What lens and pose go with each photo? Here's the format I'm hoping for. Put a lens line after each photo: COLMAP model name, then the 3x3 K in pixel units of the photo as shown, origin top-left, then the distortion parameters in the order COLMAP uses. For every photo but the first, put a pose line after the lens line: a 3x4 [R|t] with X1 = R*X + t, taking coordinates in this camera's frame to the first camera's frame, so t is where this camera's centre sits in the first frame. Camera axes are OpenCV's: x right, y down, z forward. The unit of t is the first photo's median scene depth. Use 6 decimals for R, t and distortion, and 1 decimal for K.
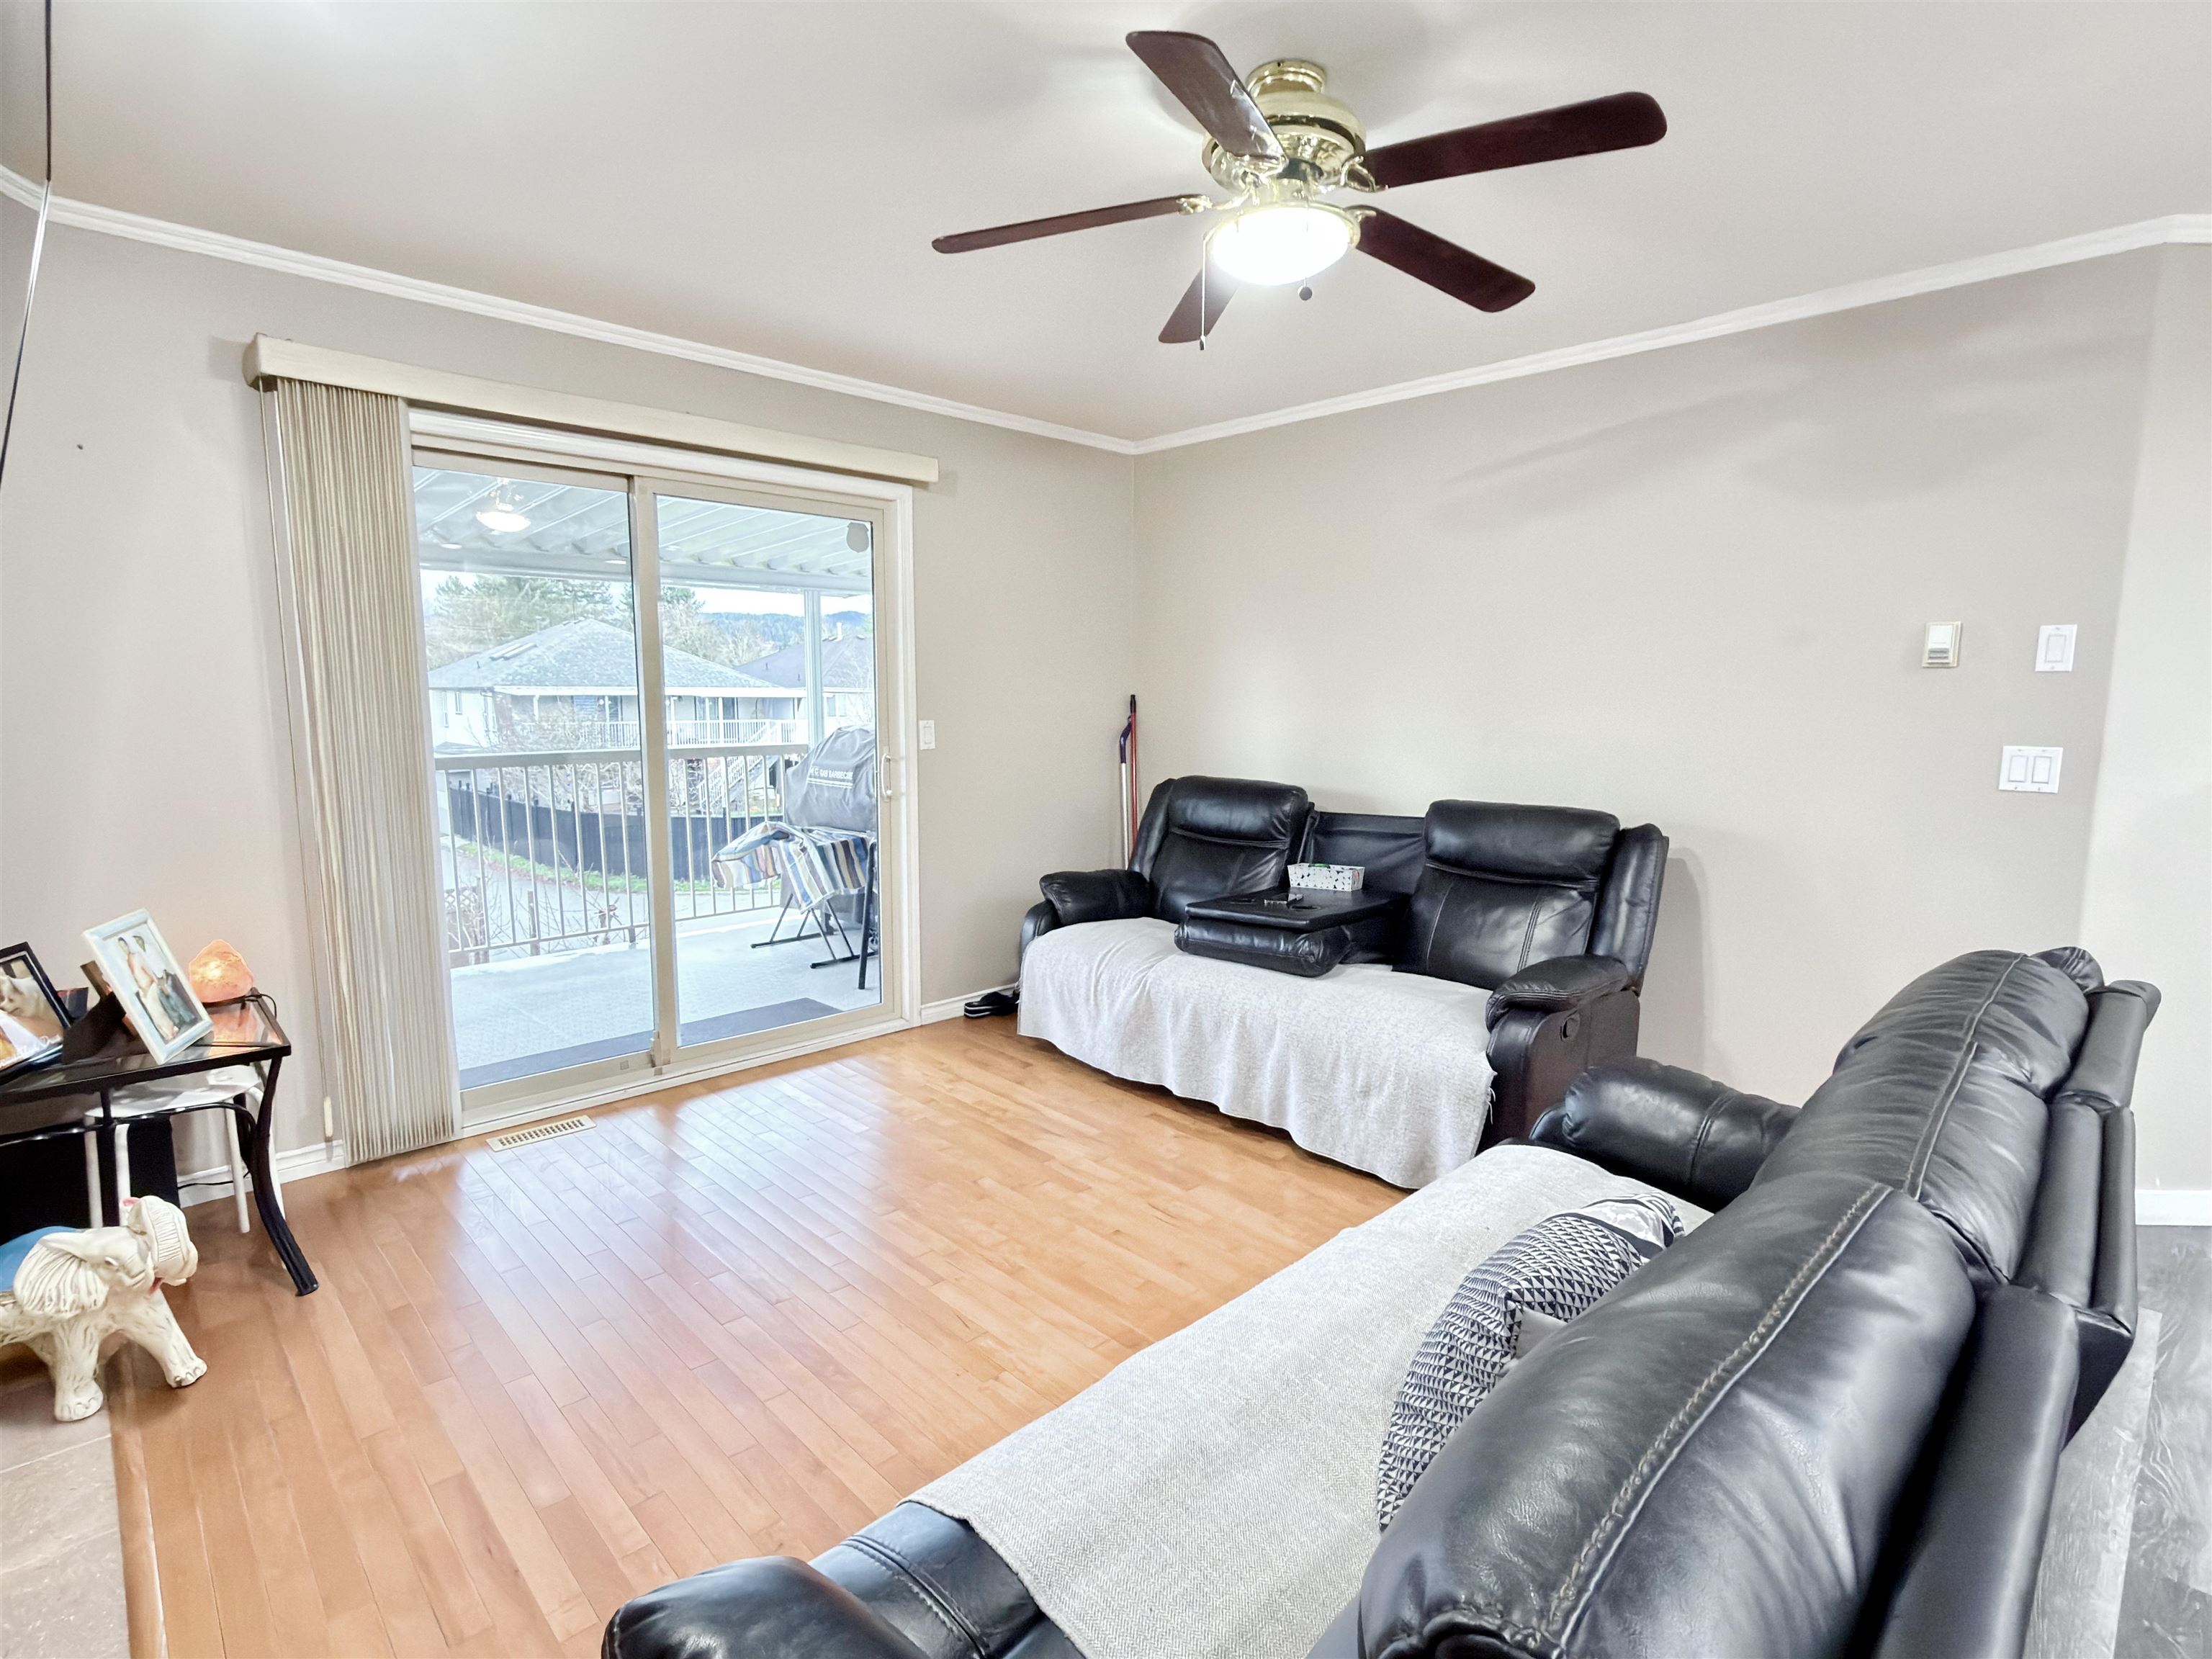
lens RADIAL K [[1095.7, 0, 1108.1], [0, 1095.7, 833.4], [0, 0, 1]] dist [0.001180, -0.000190]
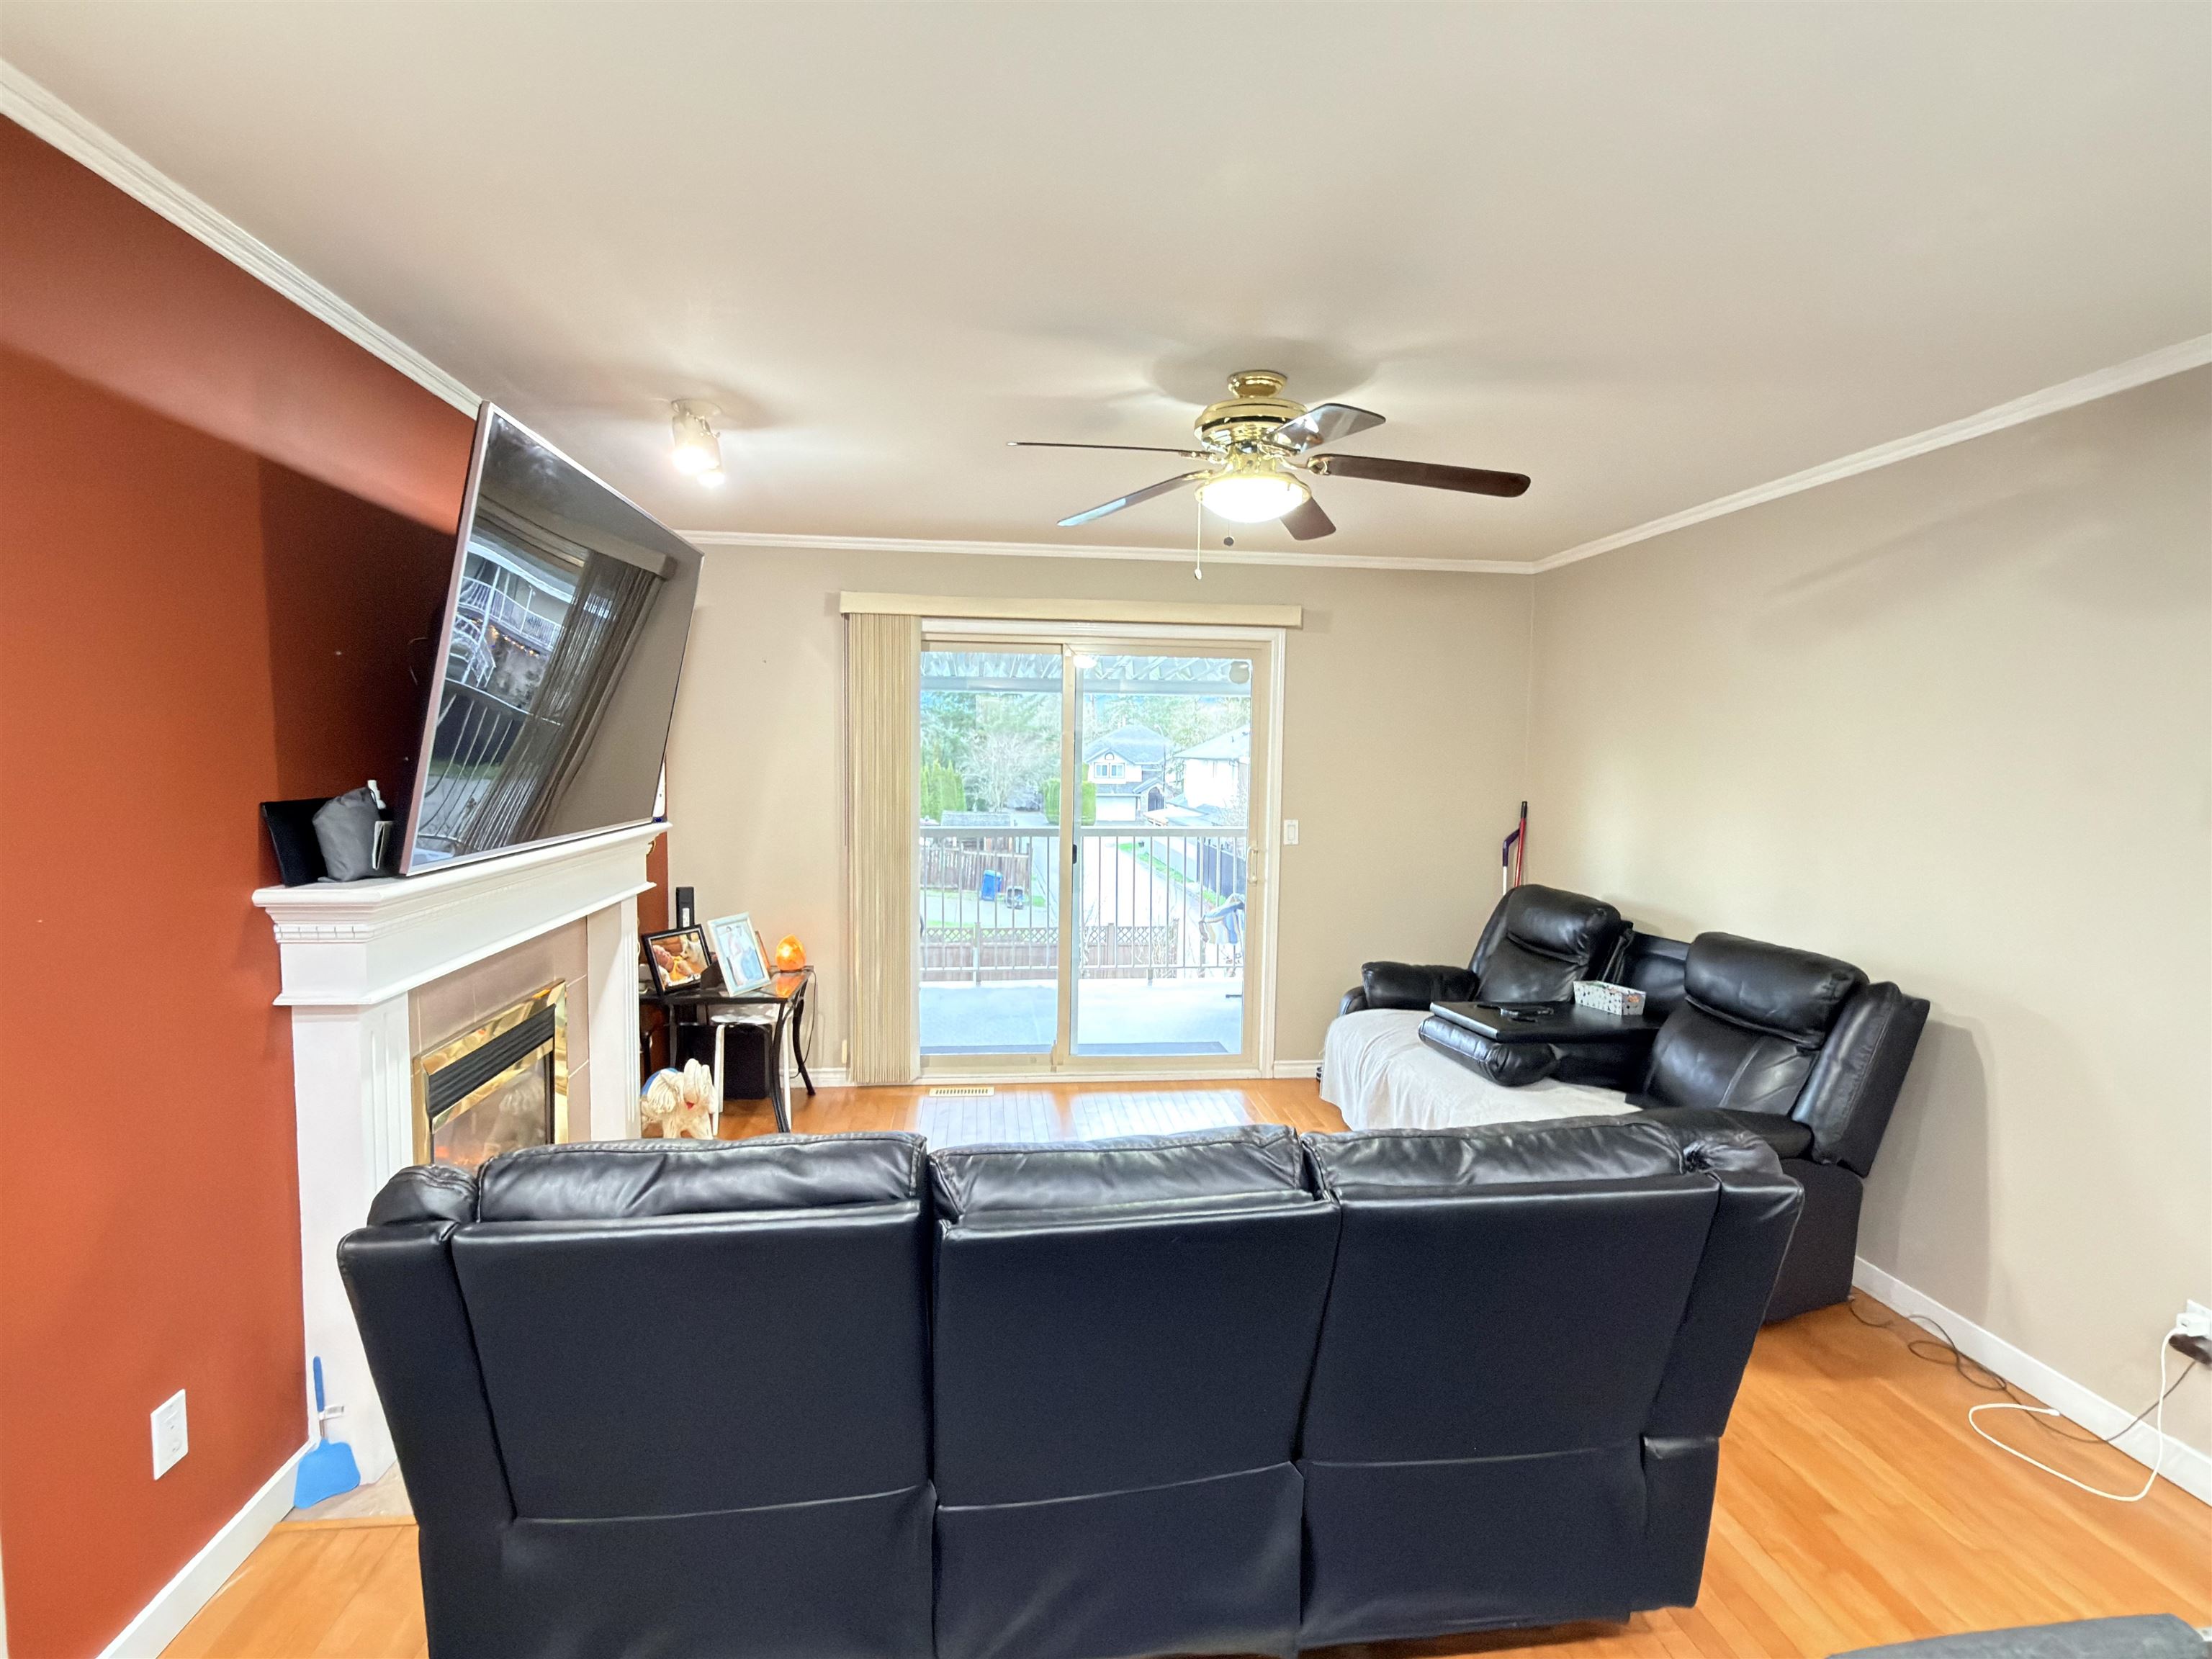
lens RADIAL K [[1095.7, 0, 1112.9], [0, 1095.7, 829.1], [0, 0, 1]] dist [0.001180, -0.000190]
pose [[0.797301, 0.049612, -0.601539, 0.448154], [-0.090359, 0.995196, -0.037687, -0.035486], [0.596780, 0.084402, 0.797954, -0.071191]]
